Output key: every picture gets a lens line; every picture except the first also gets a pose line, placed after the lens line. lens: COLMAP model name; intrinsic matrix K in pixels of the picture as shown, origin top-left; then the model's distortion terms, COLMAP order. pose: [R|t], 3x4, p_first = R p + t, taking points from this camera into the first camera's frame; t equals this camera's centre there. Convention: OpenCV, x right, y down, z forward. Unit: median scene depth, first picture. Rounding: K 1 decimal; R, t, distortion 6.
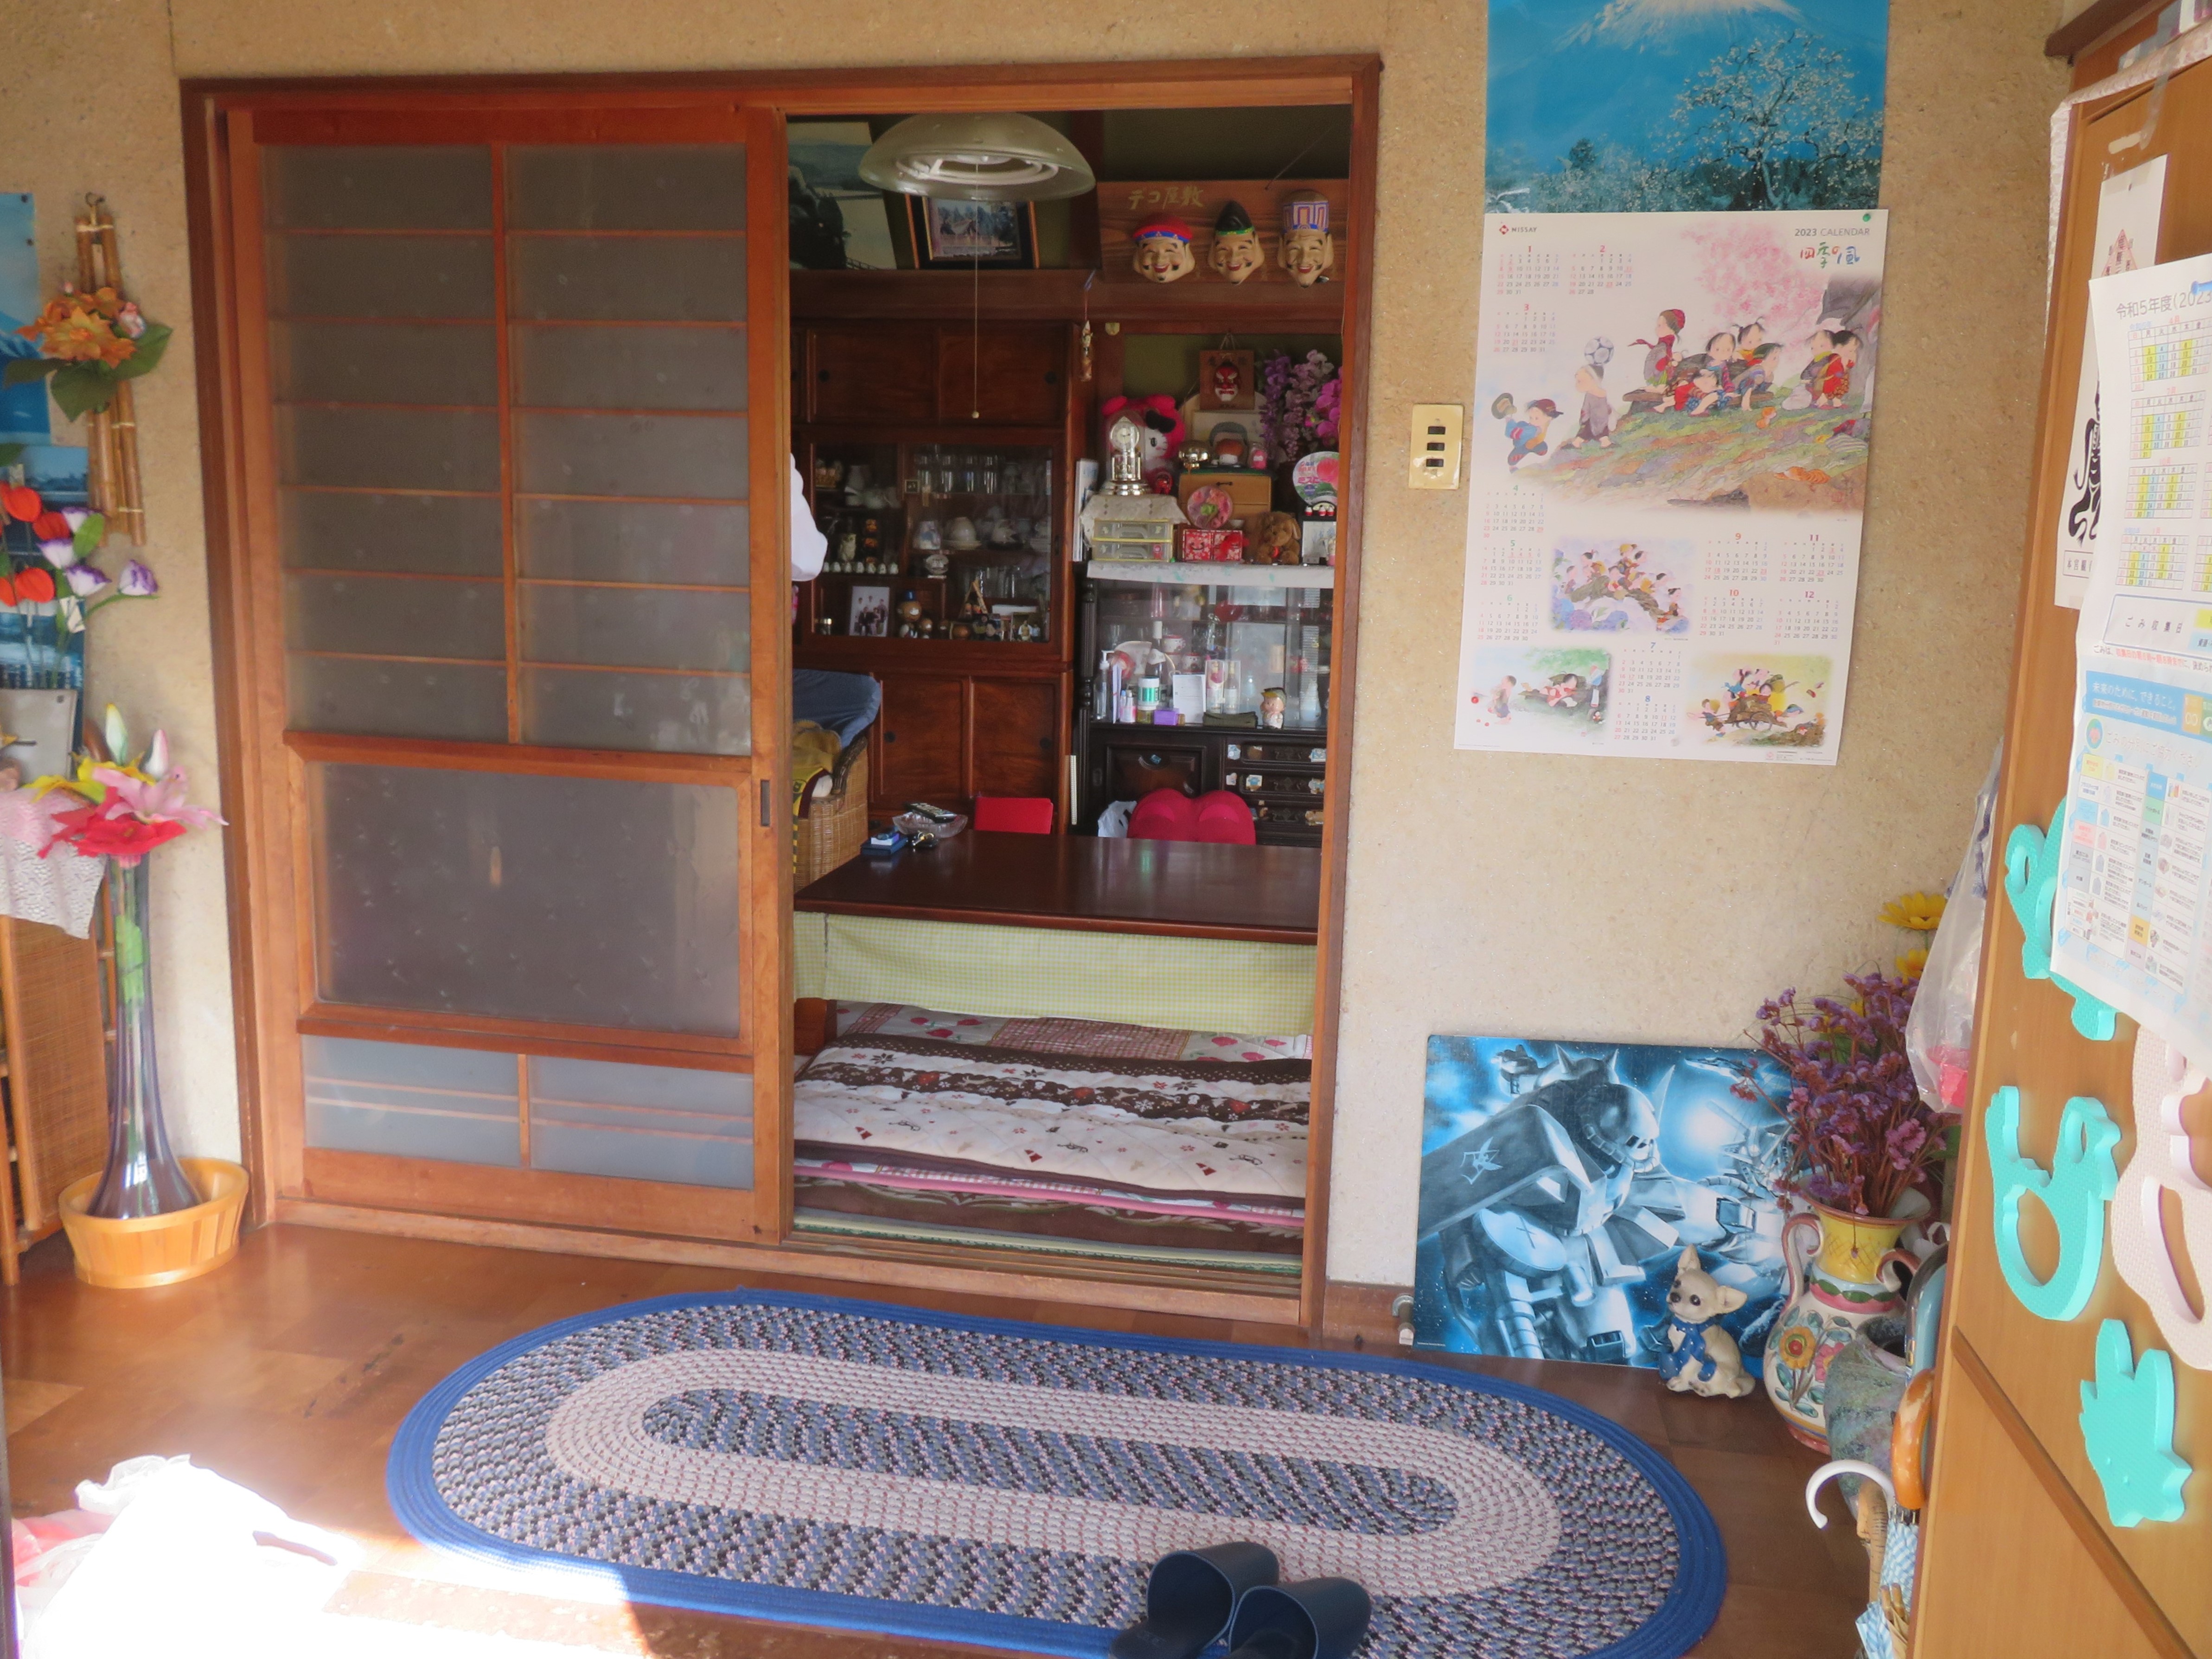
lens RADIAL K [[1672.6, 0, 1104.3], [0, 1672.6, 824.3], [0, 0, 1]] dist [-0.006729, -0.000262]
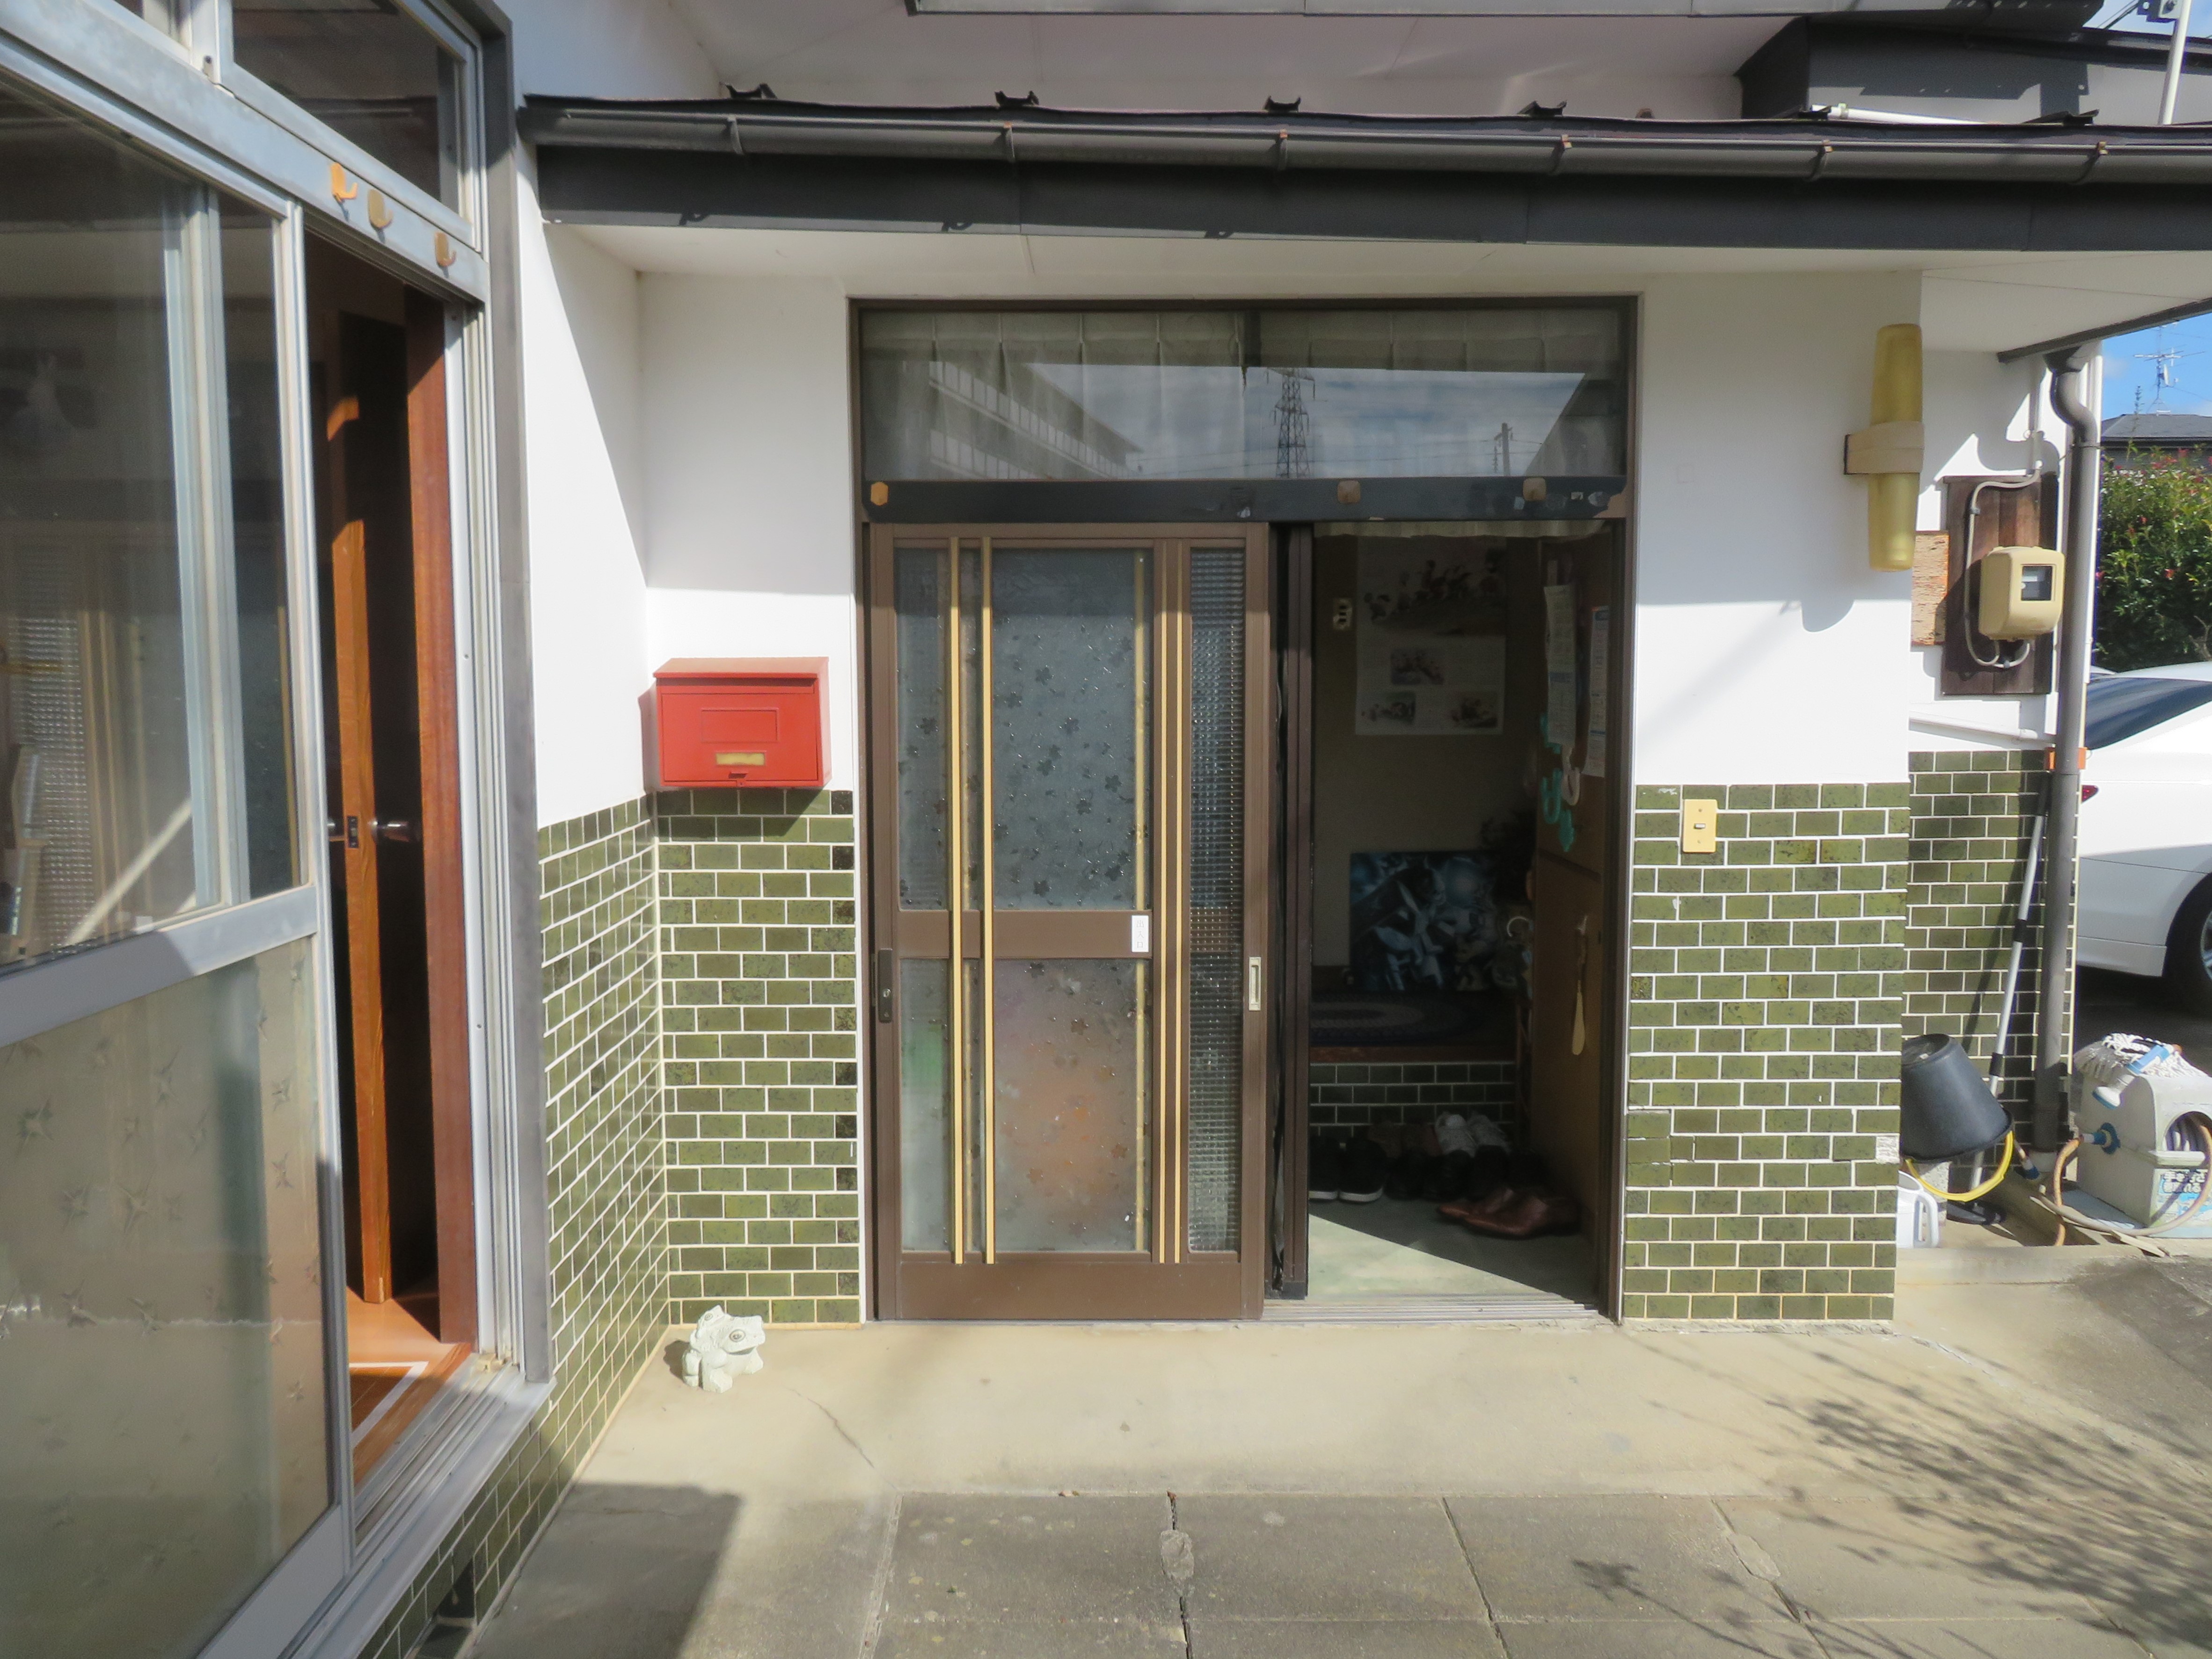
lens RADIAL K [[1672.8, 0, 1104.2], [0, 1672.8, 821.5], [0, 0, 1]] dist [-0.006729, -0.000262]
pose [[0.984990, -0.040903, 0.167693, -0.571648], [0.053076, 0.996220, -0.068761, 0.231720], [-0.164246, 0.076629, 0.983438, -1.347570]]
